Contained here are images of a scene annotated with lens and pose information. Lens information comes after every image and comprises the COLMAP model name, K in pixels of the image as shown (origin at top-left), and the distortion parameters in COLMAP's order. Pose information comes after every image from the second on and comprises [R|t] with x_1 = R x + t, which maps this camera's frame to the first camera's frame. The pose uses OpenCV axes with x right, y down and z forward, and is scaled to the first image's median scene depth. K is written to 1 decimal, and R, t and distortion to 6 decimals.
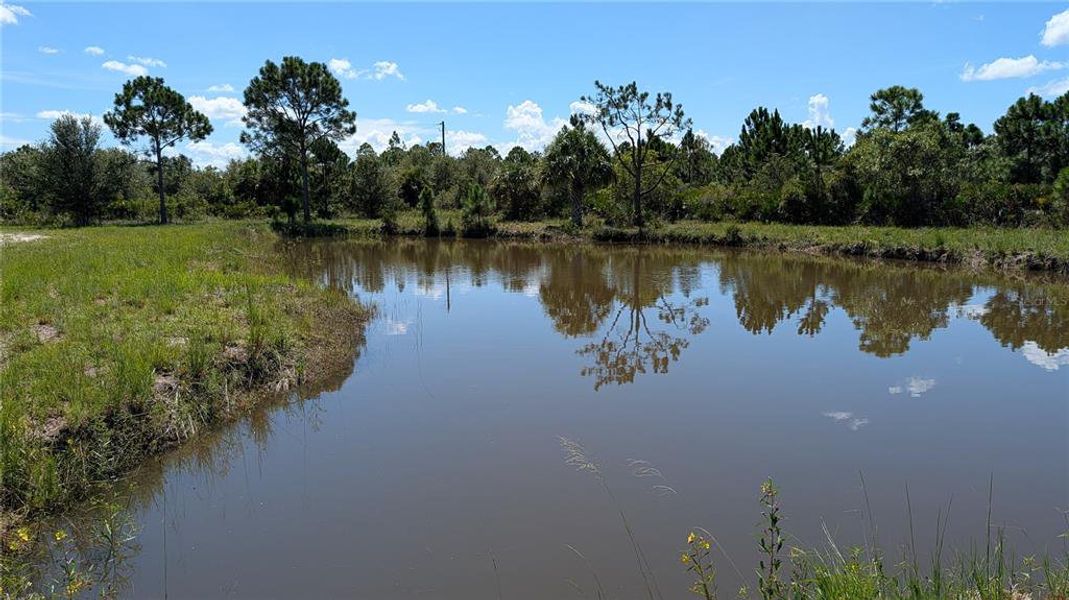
lens RADIAL K [[785.3, 0, 546.4], [0, 785.3, 298.3], [0, 0, 1]] dist [0.004251, -0.001057]
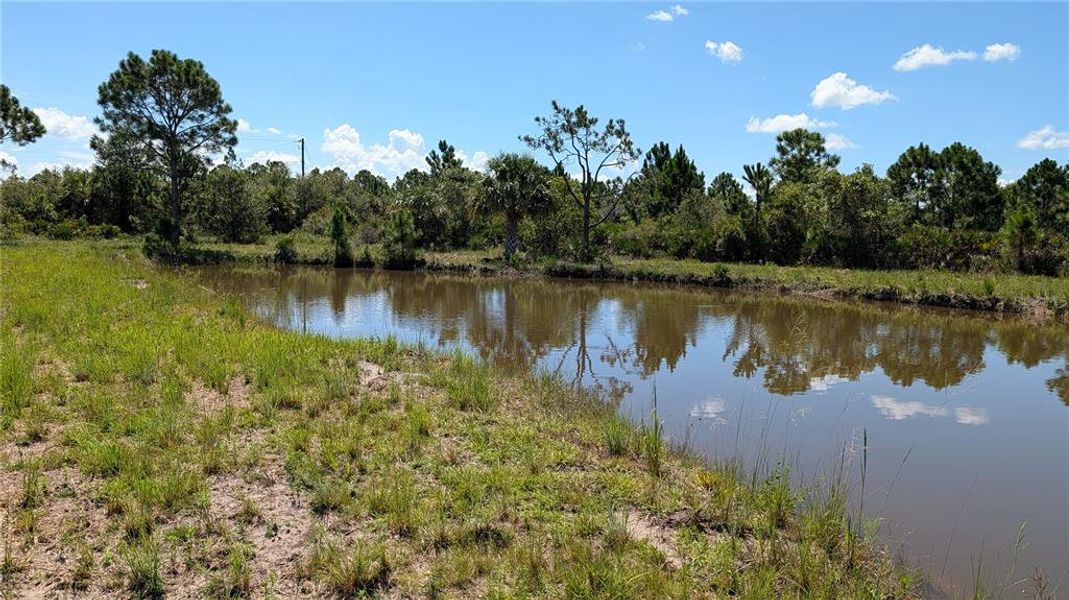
lens RADIAL K [[772.8, 0, 521.8], [0, 772.8, 306.2], [0, 0, 1]] dist [0.001490, 0.002475]
pose [[0.974969, 0.009756, 0.222127, -0.128662], [-0.004178, 0.999664, -0.025568, -0.012912], [-0.222302, 0.024000, 0.974682, 0.110177]]
